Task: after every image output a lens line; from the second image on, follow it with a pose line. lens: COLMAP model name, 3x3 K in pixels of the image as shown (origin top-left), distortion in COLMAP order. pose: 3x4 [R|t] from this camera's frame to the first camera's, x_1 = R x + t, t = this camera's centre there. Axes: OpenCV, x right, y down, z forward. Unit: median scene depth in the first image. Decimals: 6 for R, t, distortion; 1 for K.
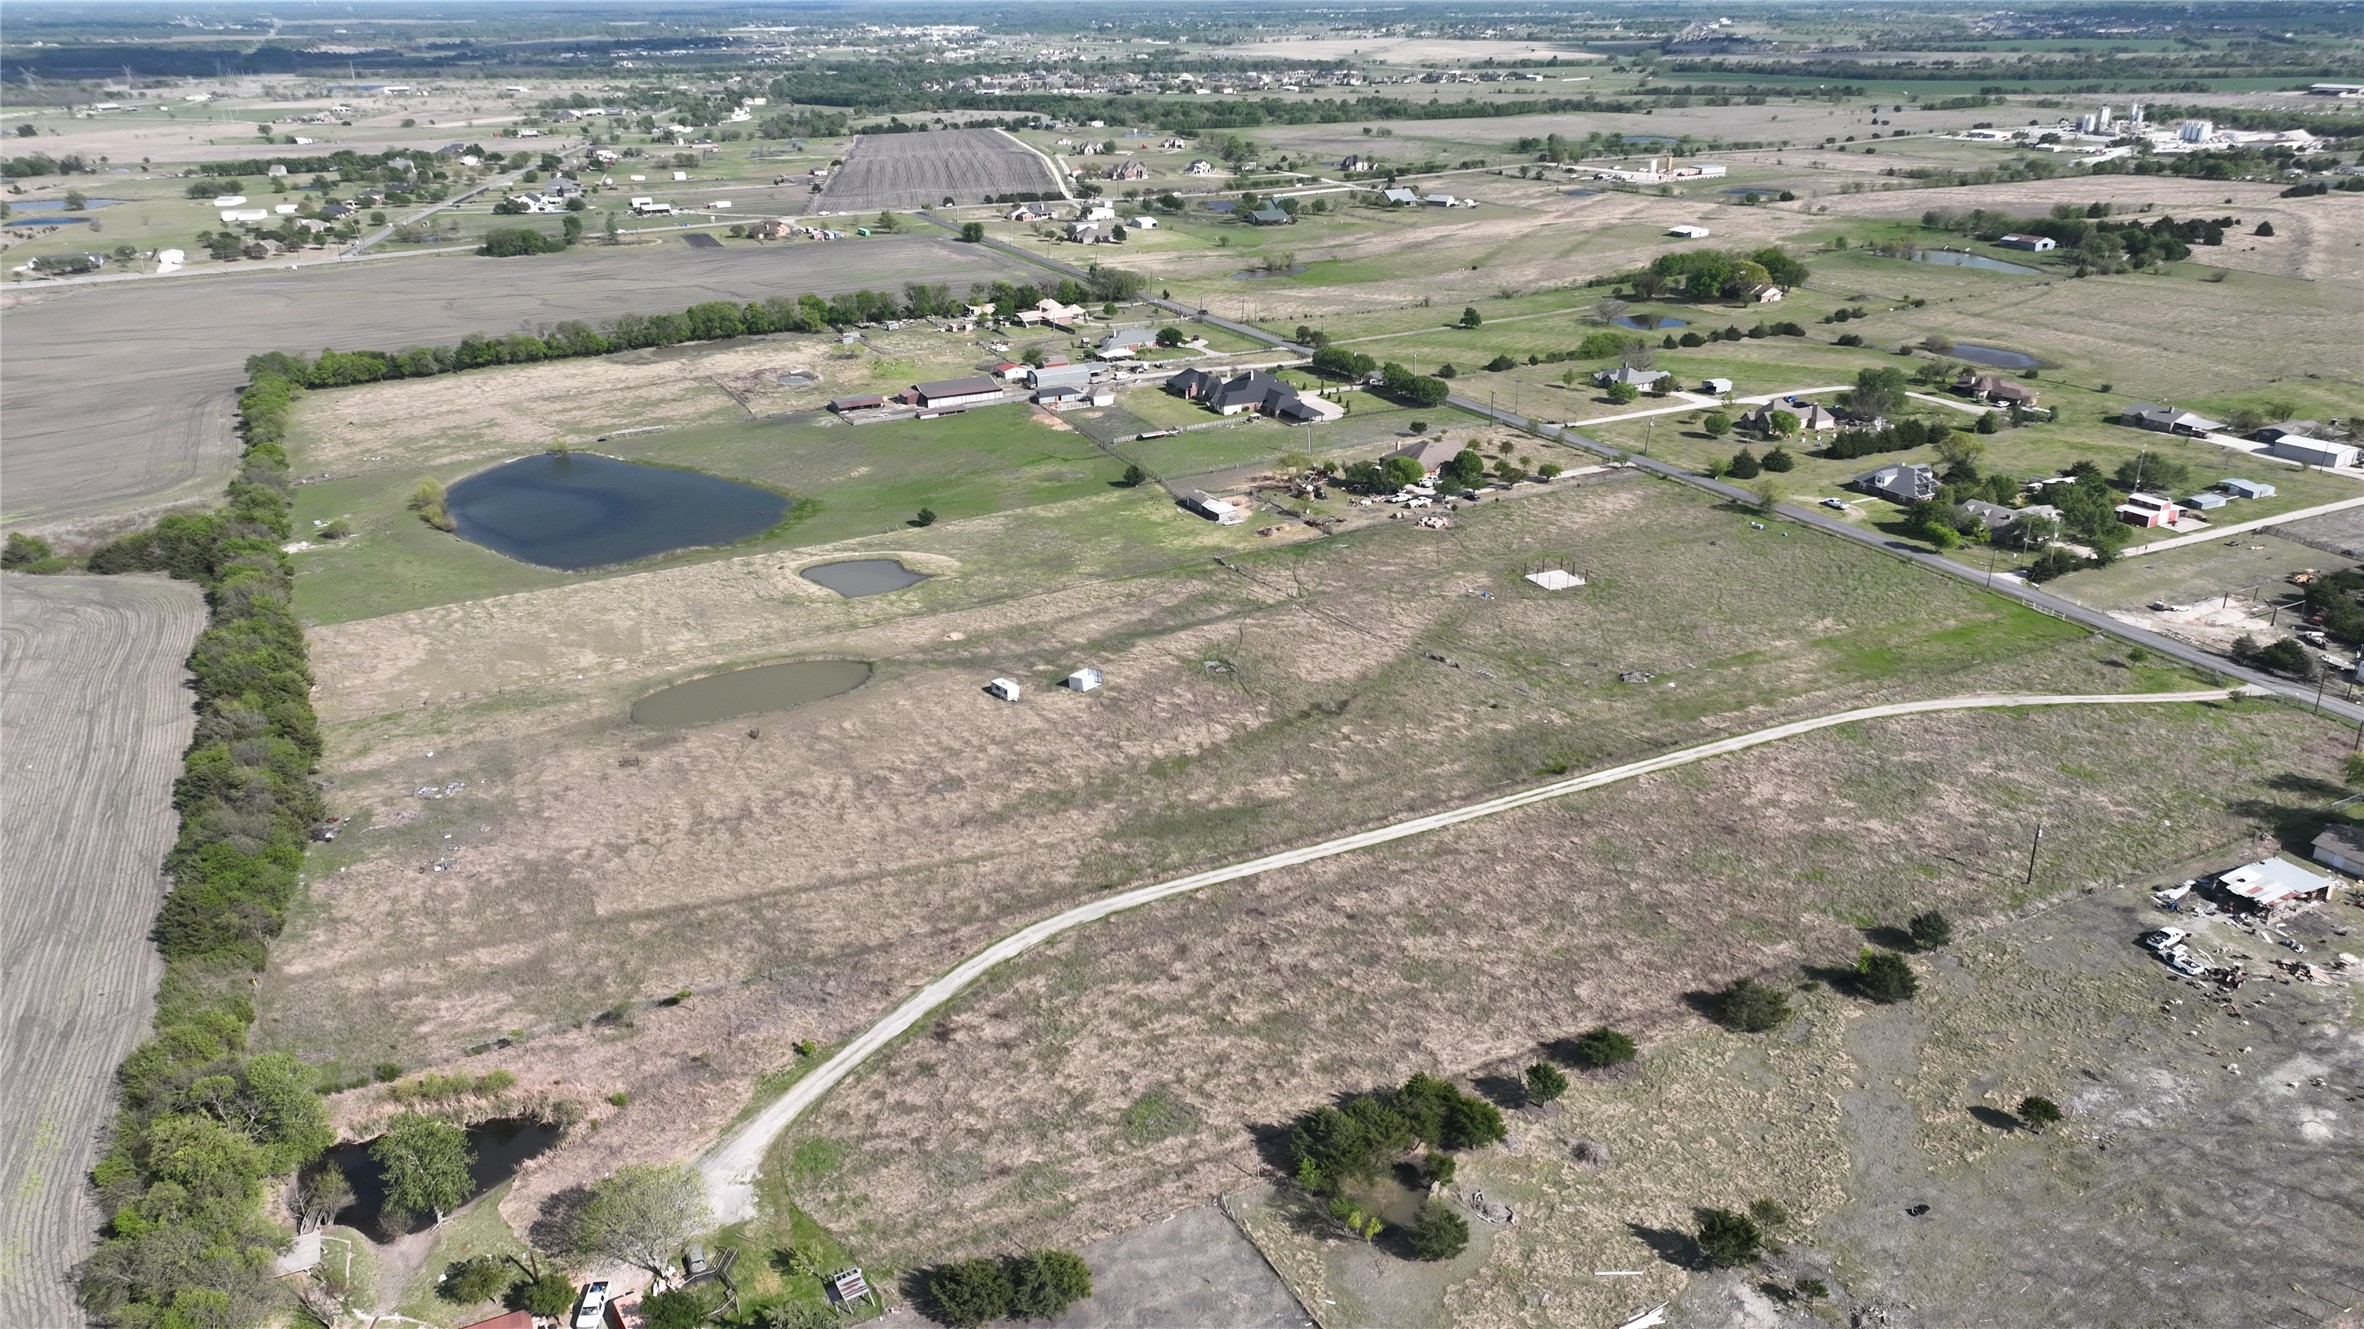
lens RADIAL K [[1647.0, 0, 1192.4], [0, 1647.0, 657.6], [0, 0, 1]] dist [0.002988, 0.006871]
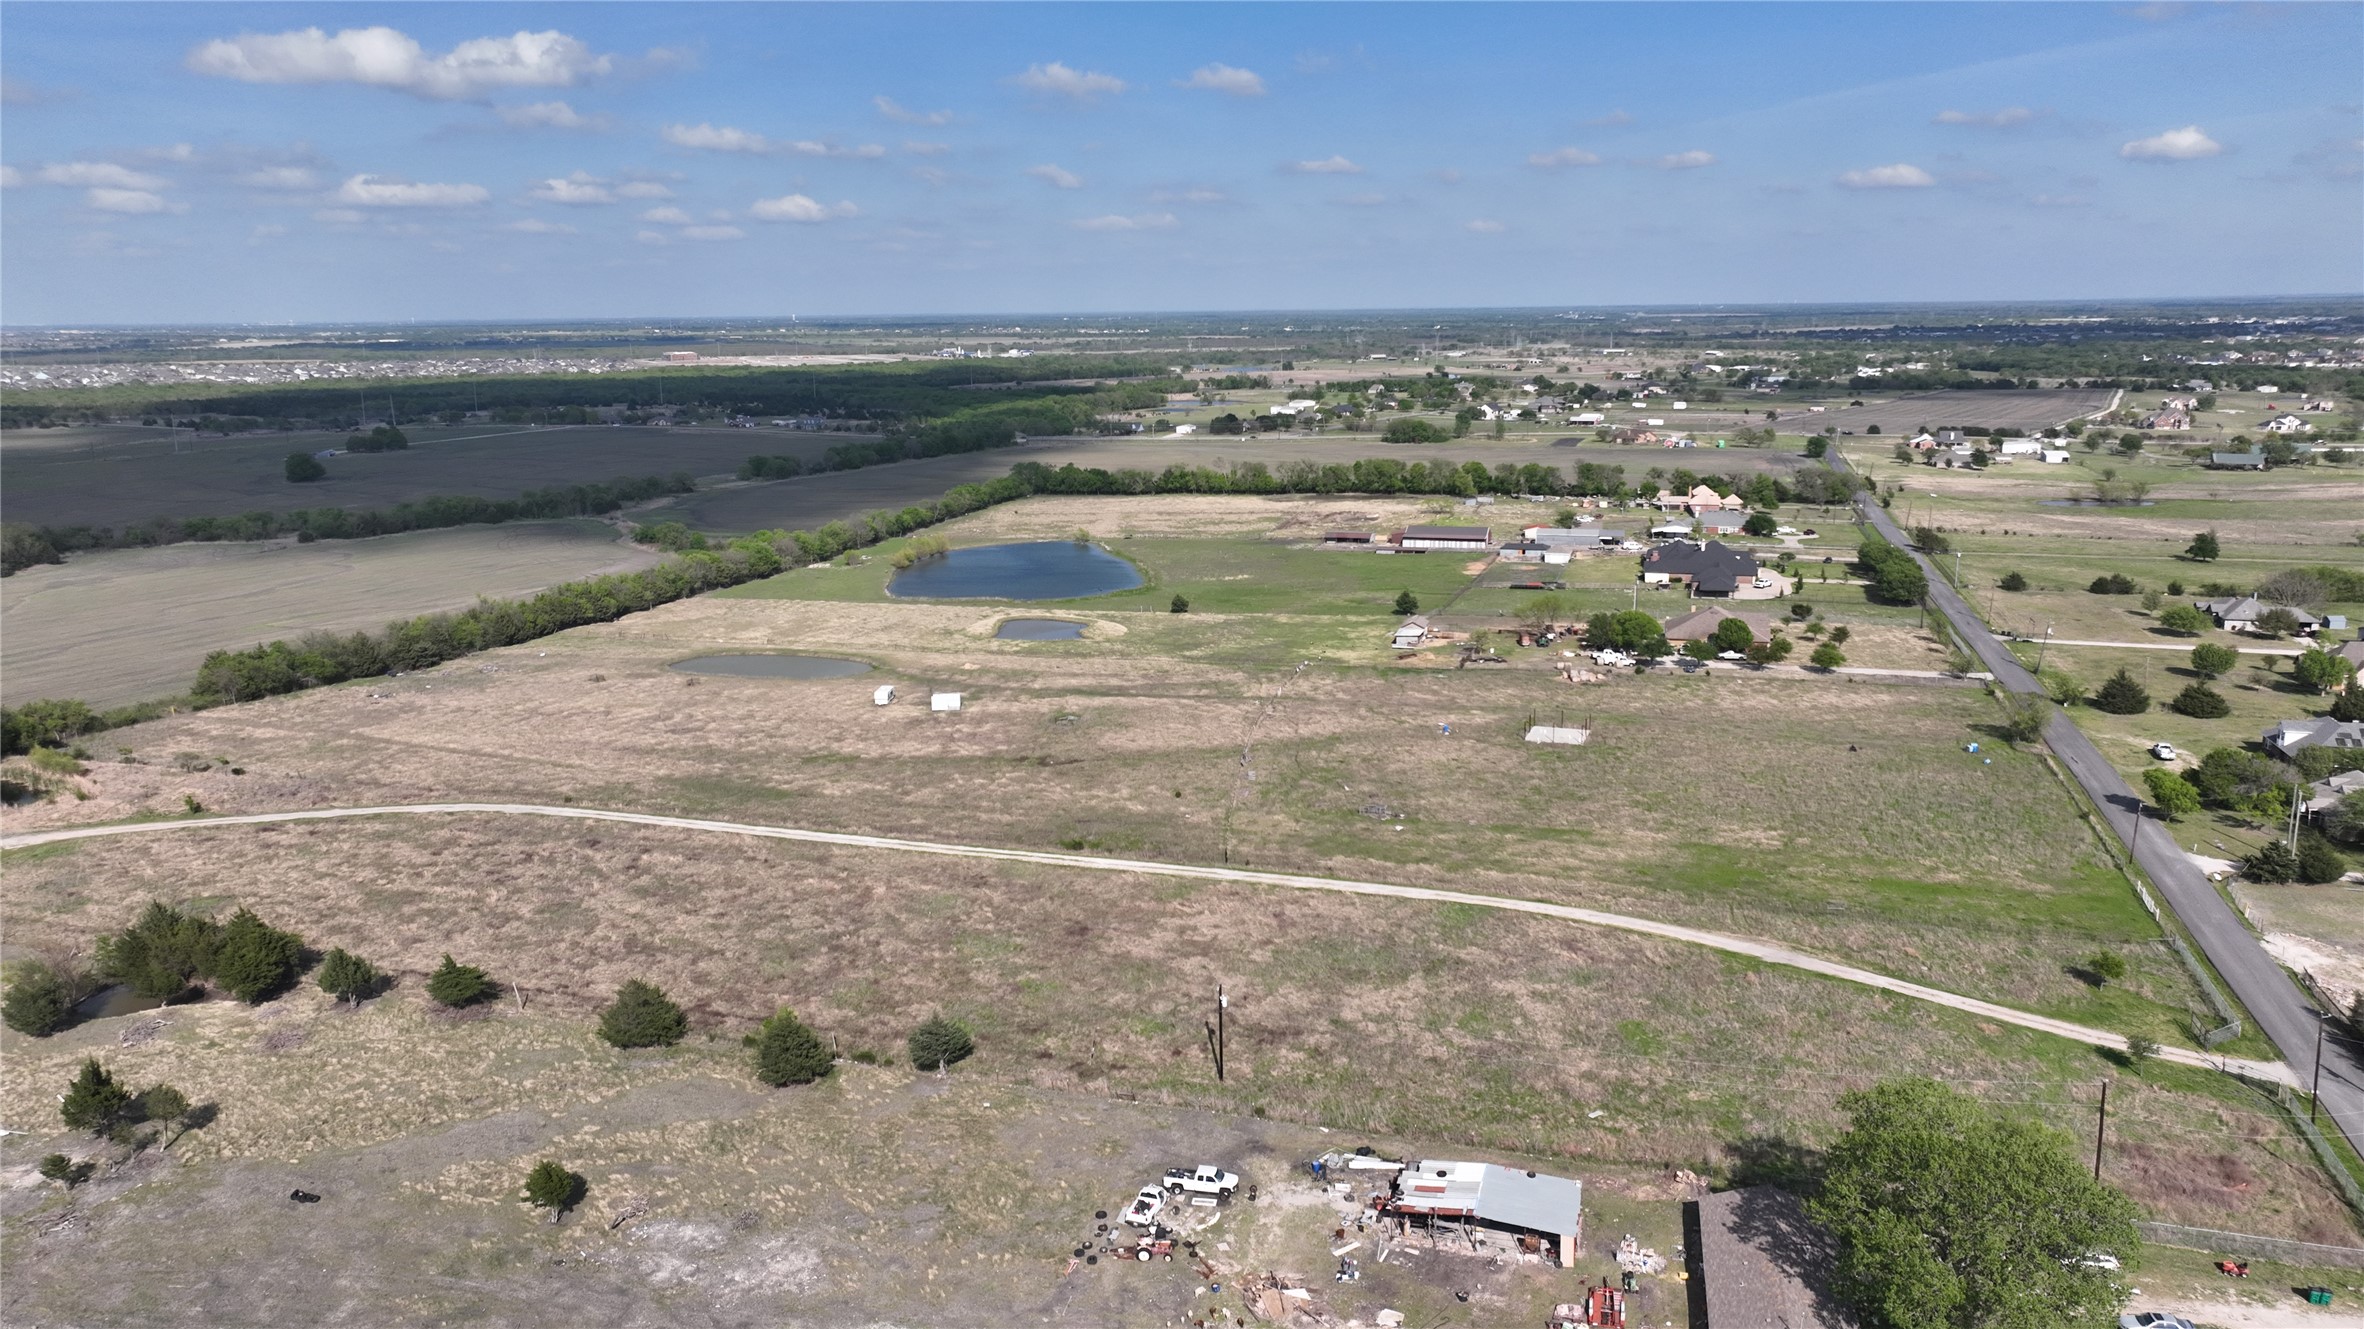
lens RADIAL K [[1647.0, 0, 1192.4], [0, 1647.0, 657.6], [0, 0, 1]] dist [0.002988, 0.006871]
pose [[0.725088, 0.147361, -0.672705, 0.513917], [-0.257688, 0.963930, -0.066598, 0.011164], [0.638627, 0.221637, 0.736907, 0.259269]]
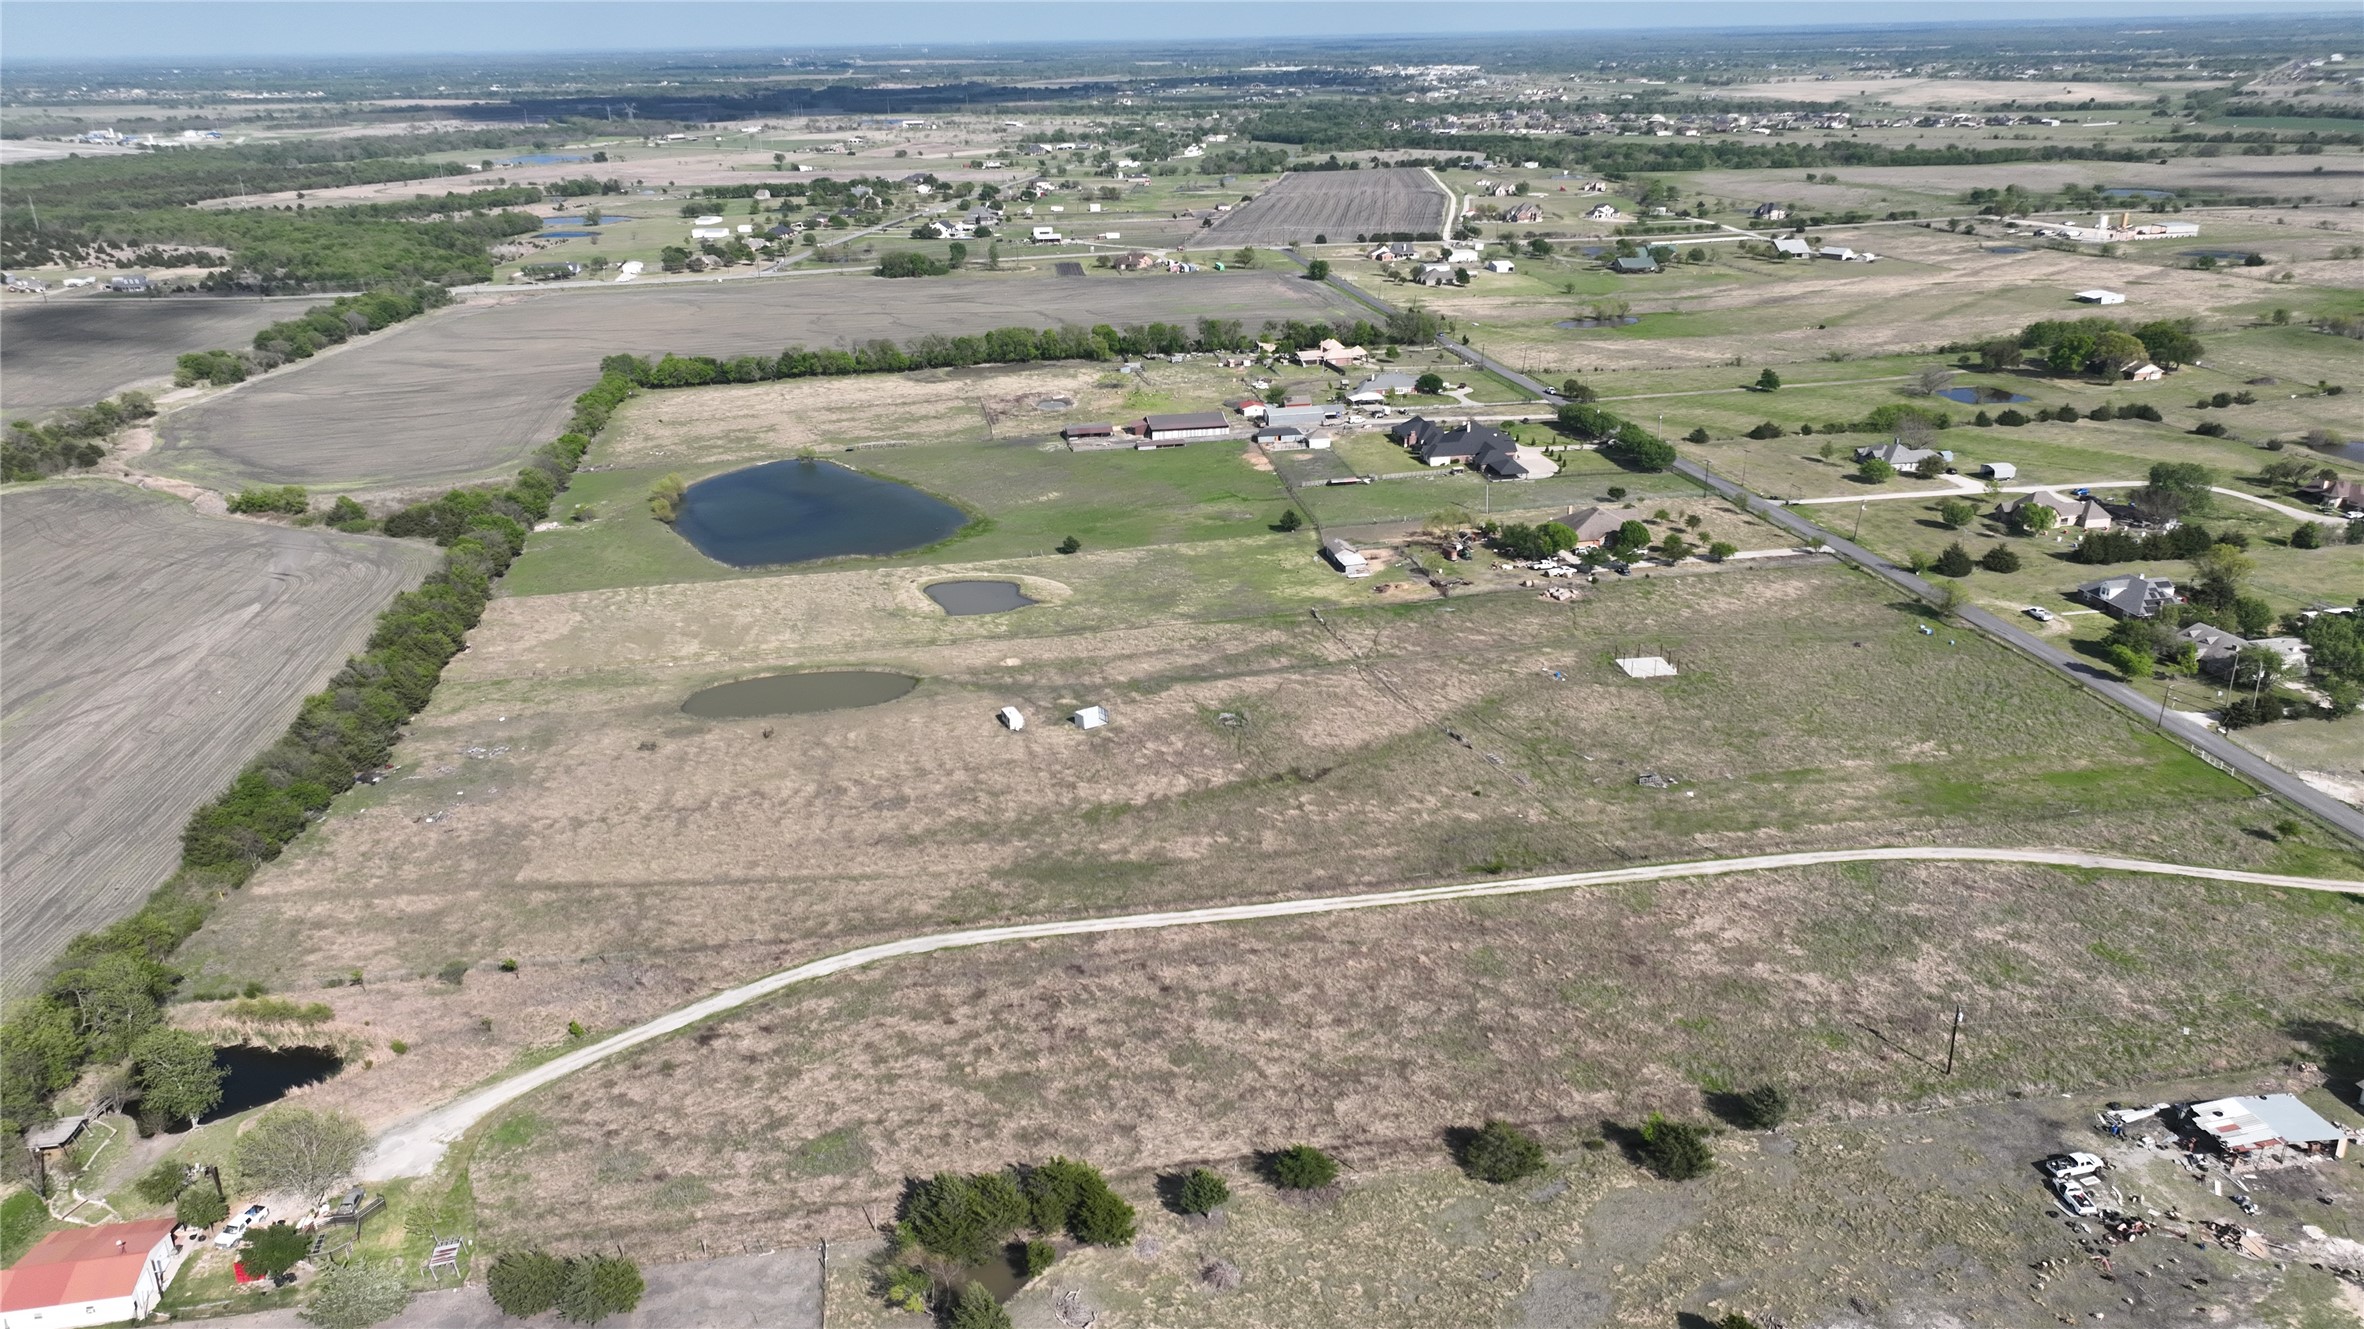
lens RADIAL K [[1647.0, 0, 1192.4], [0, 1647.0, 657.6], [0, 0, 1]] dist [0.002988, 0.006871]
pose [[0.956288, 0.099501, -0.274978, 0.193113], [-0.105238, 0.994428, -0.006150, -0.016869], [0.272834, 0.034819, 0.961431, 0.037987]]
